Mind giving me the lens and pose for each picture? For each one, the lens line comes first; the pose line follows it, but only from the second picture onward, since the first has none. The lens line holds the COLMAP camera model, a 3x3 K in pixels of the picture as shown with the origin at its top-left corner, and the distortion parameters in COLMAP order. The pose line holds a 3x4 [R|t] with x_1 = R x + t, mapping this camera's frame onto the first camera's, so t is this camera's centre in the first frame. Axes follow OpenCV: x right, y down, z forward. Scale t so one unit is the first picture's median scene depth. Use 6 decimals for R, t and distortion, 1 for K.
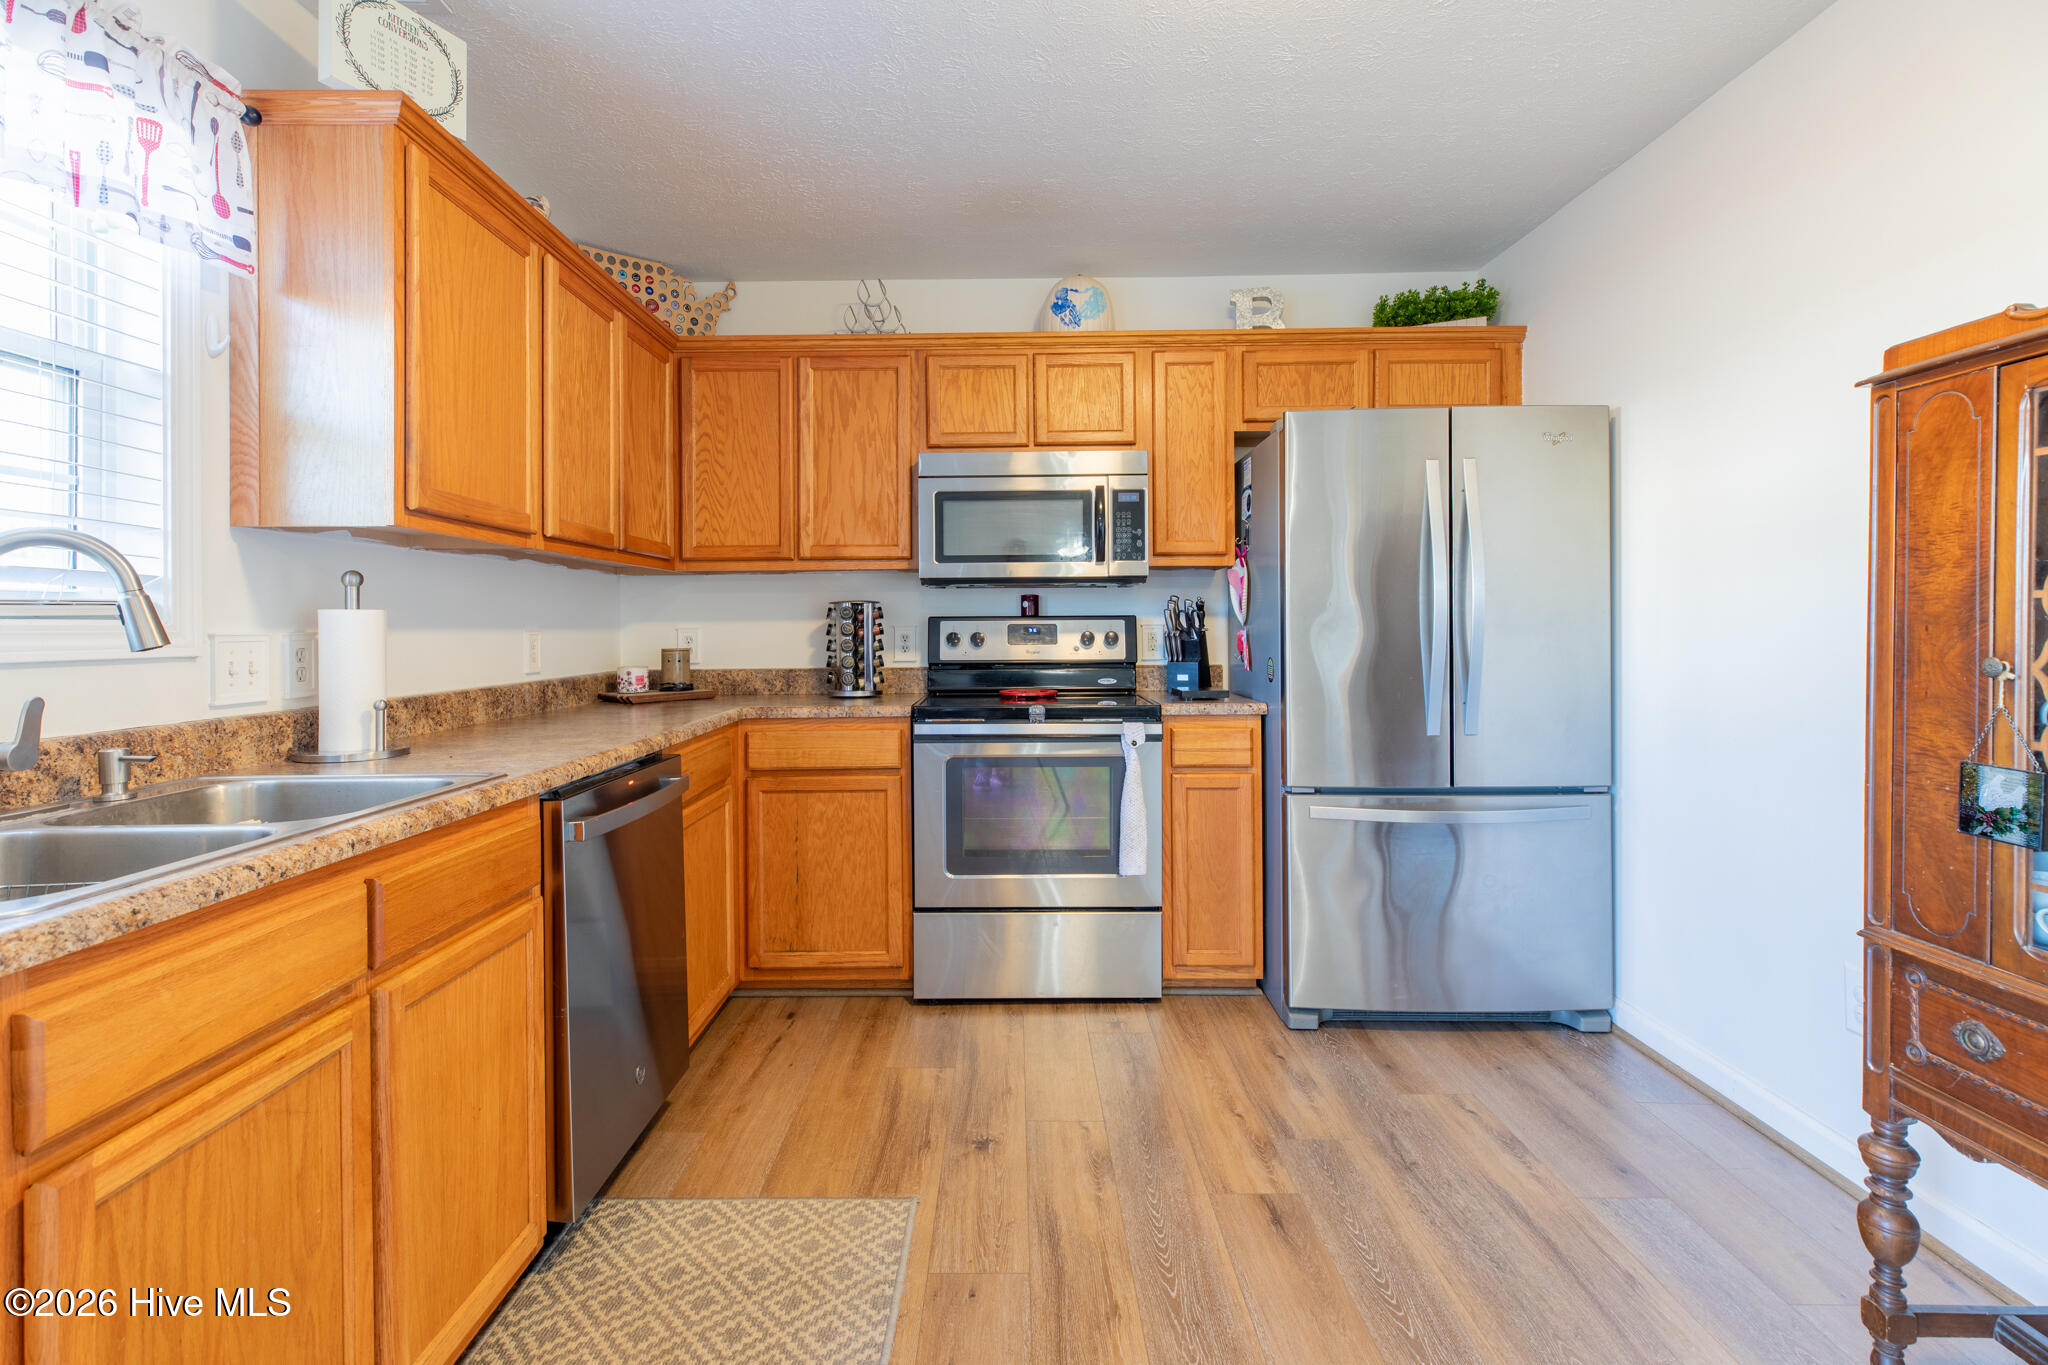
lens RADIAL K [[970.0, 0, 1000.0], [0, 970.0, 629.6], [0, 0, 1]] dist [0.002557, -0.000238]
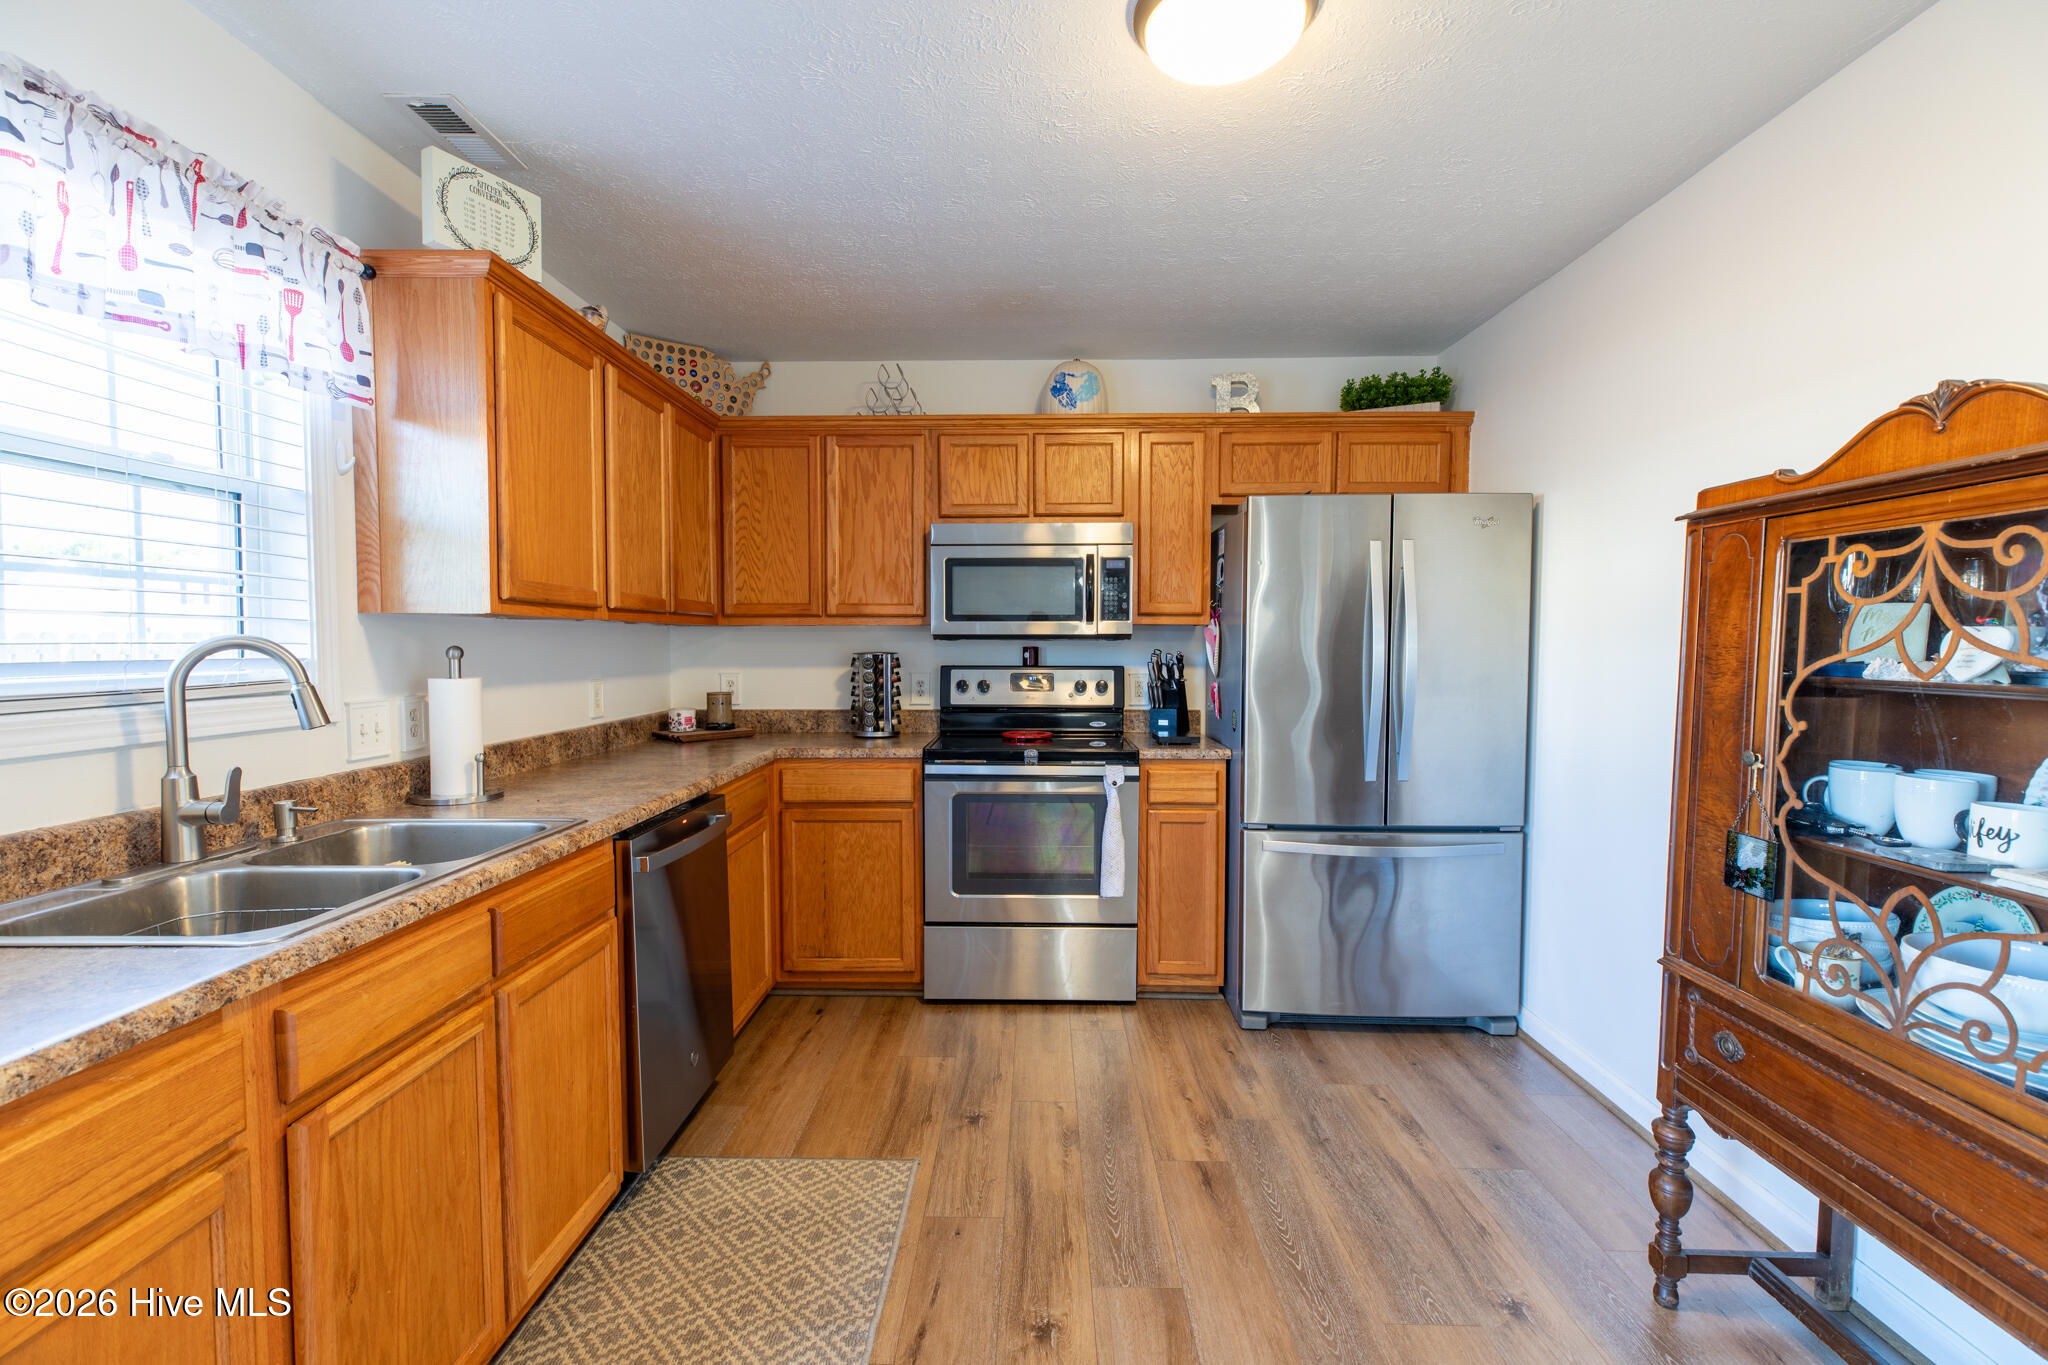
lens RADIAL K [[930.3, 0, 1008.5], [0, 930.3, 686.5], [0, 0, 1]] dist [0.001327, 0.002726]
pose [[0.999830, 0.007517, -0.016853, 0.030332], [-0.006785, 0.999051, 0.043027, -0.045718], [0.017161, -0.042905, 0.998932, -0.104927]]
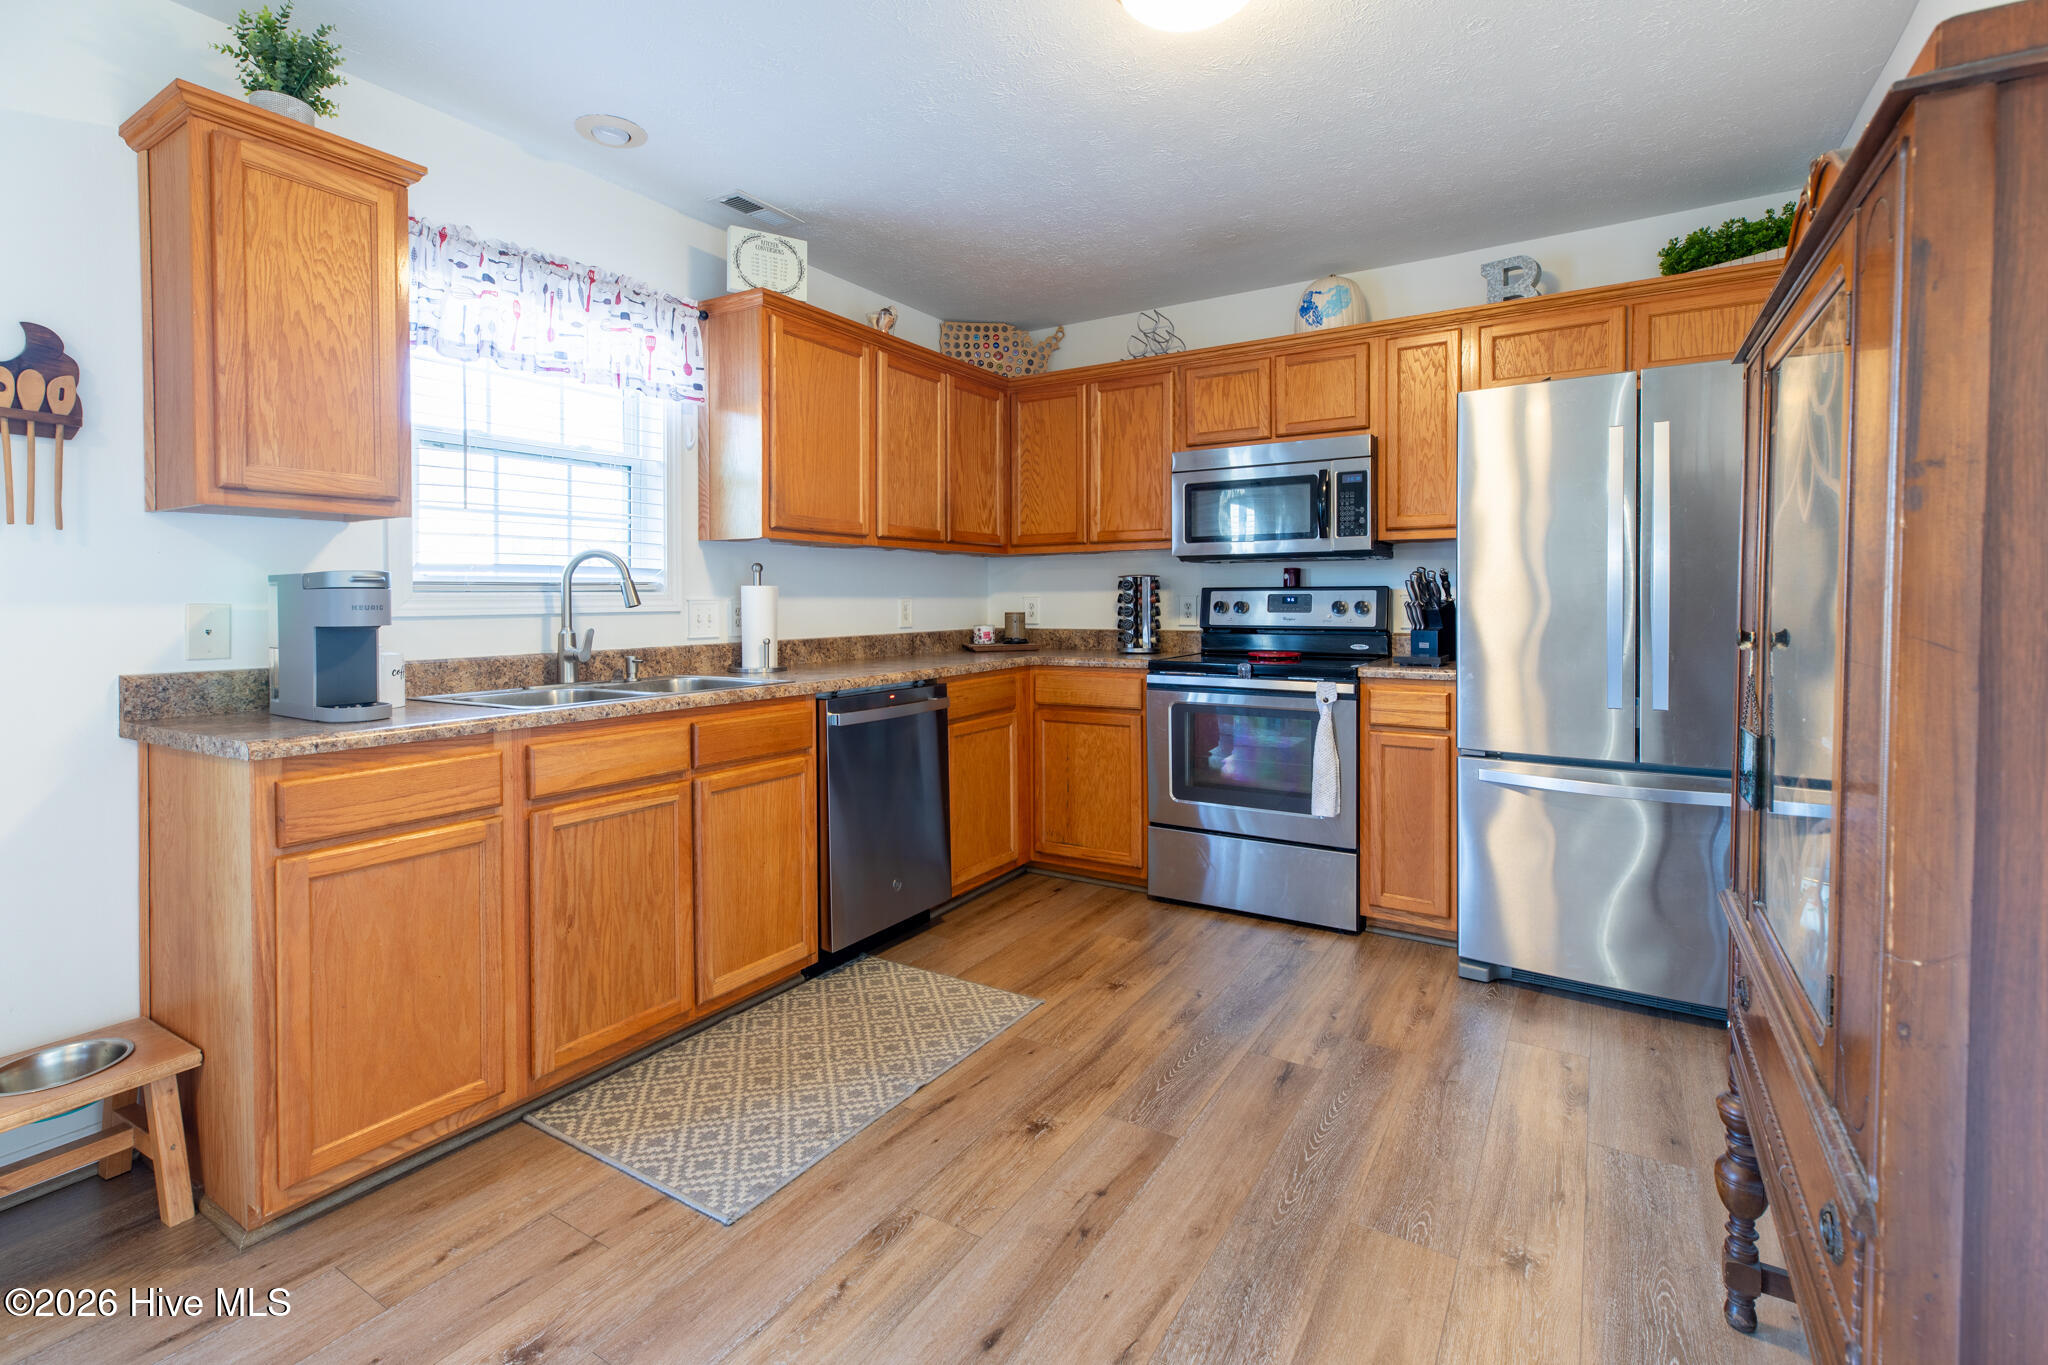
lens RADIAL K [[930.3, 0, 984.7], [0, 930.3, 609.3], [0, 0, 1]] dist [0.001327, 0.002726]
pose [[0.846225, 0.009331, -0.532744, 0.394184], [-0.002727, 0.999909, 0.013181, -0.000963], [0.532819, -0.009701, 0.846174, -0.130999]]
